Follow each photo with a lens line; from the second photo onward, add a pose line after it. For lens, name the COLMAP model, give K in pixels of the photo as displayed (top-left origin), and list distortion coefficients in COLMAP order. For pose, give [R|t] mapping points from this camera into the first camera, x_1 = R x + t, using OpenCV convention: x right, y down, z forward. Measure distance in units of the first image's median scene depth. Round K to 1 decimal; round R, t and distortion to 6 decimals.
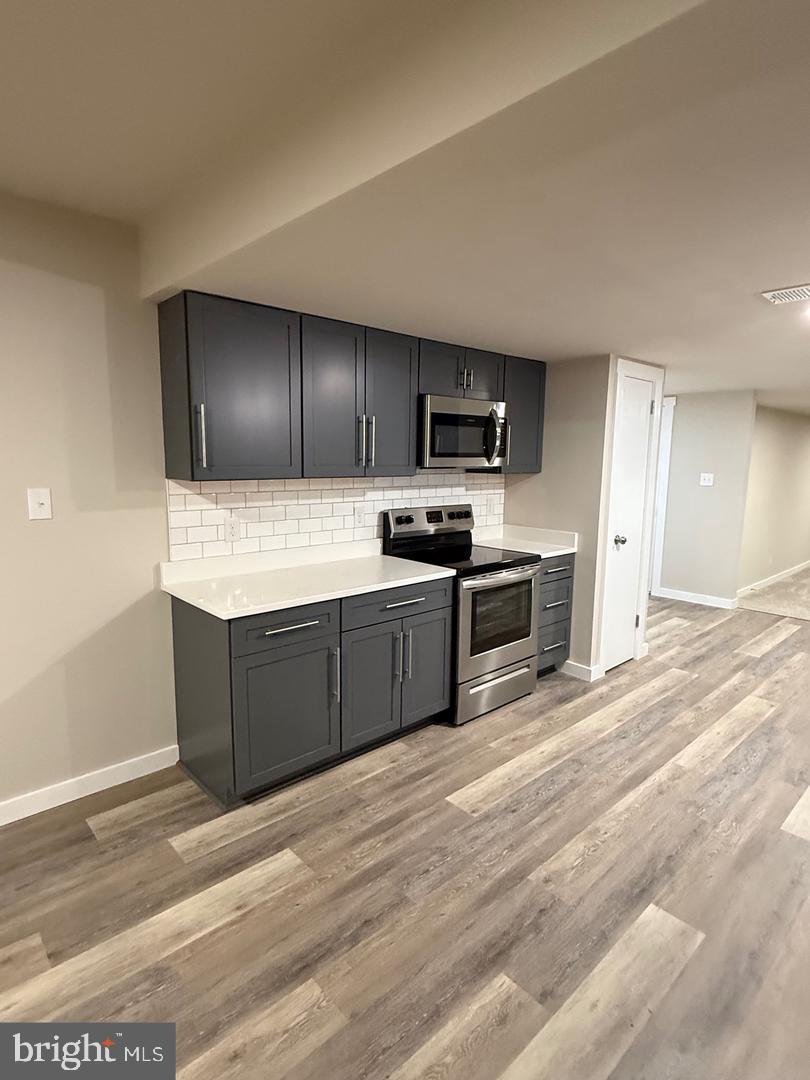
lens RADIAL K [[573.0, 0, 402.4], [0, 573.0, 537.8], [0, 0, 1]] dist [-0.000476, 0.000174]
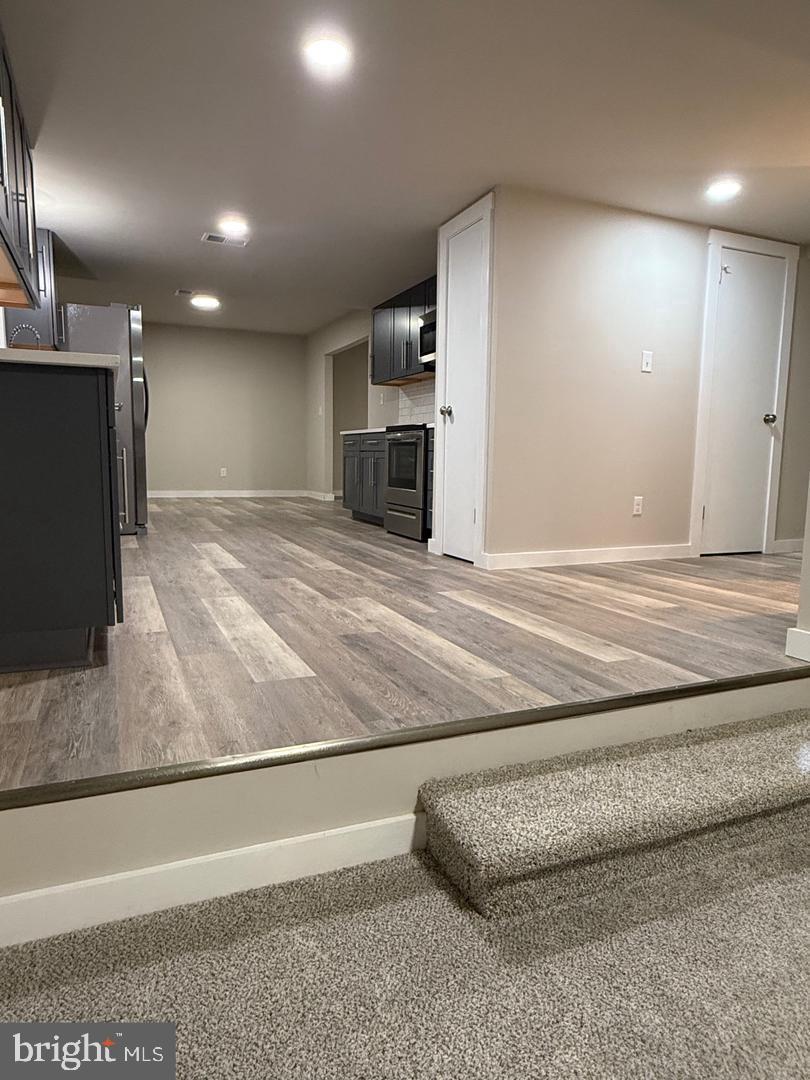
lens RADIAL K [[654.6, 0, 401.1], [0, 654.6, 543.7], [0, 0, 1]] dist [0.001115, -0.000192]
pose [[-0.324570, 0.108109, -0.939663, 2.433383], [-0.154324, 0.974082, 0.165375, 0.085015], [0.933187, 0.198688, -0.299474, 2.185777]]
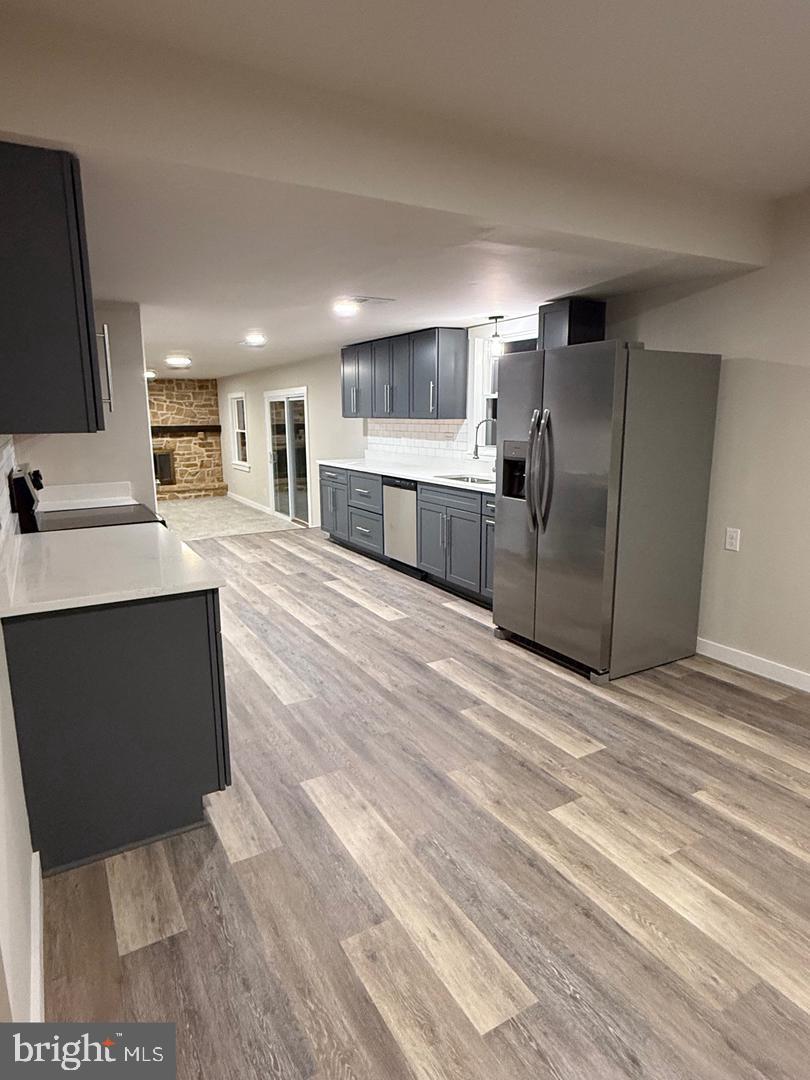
lens RADIAL K [[635.2, 0, 411.5], [0, 635.2, 542.0], [0, 0, 1]] dist [-0.008917, 0.005394]
pose [[0.212480, -0.207608, 0.954857, -1.095717], [0.149150, 0.972610, 0.178278, -0.047770], [-0.965716, 0.104537, 0.237625, 0.467488]]
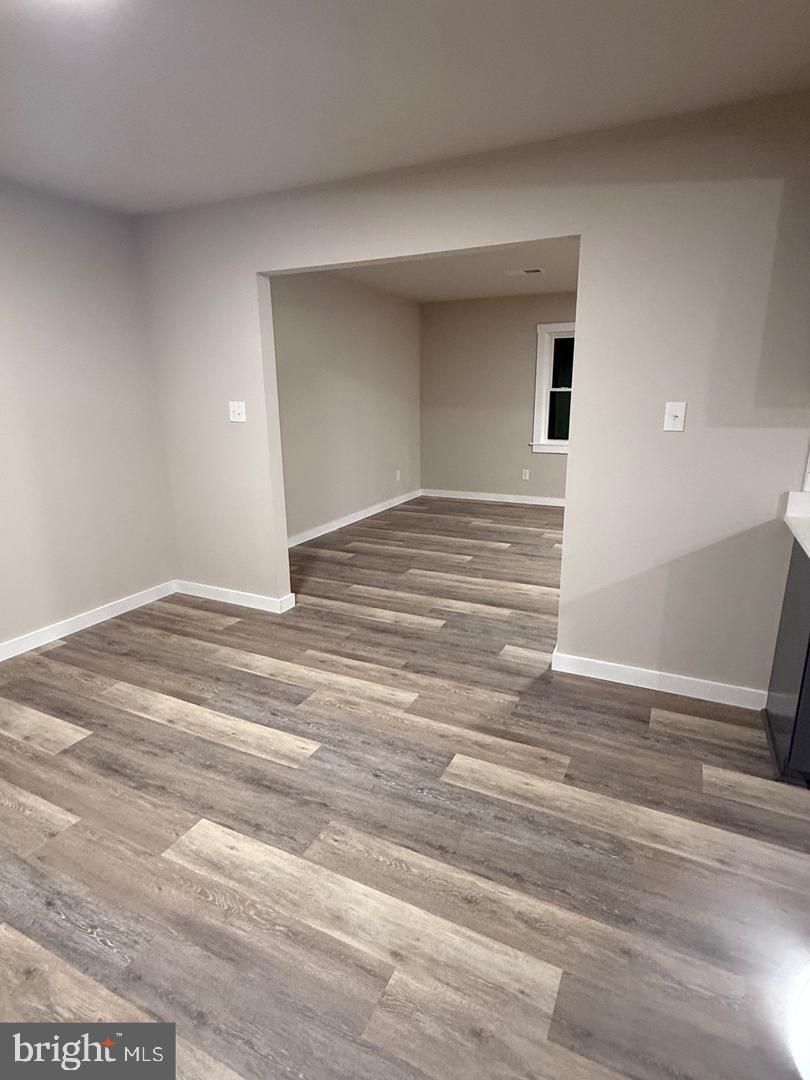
lens RADIAL K [[573.0, 0, 405.9], [0, 573.0, 536.1], [0, 0, 1]] dist [-0.000476, 0.000174]
pose [[0.363128, 0.217701, -0.905950, 0.207753], [-0.117013, 0.975278, 0.187459, 0.017229], [0.924363, 0.037937, 0.379624, 0.131719]]
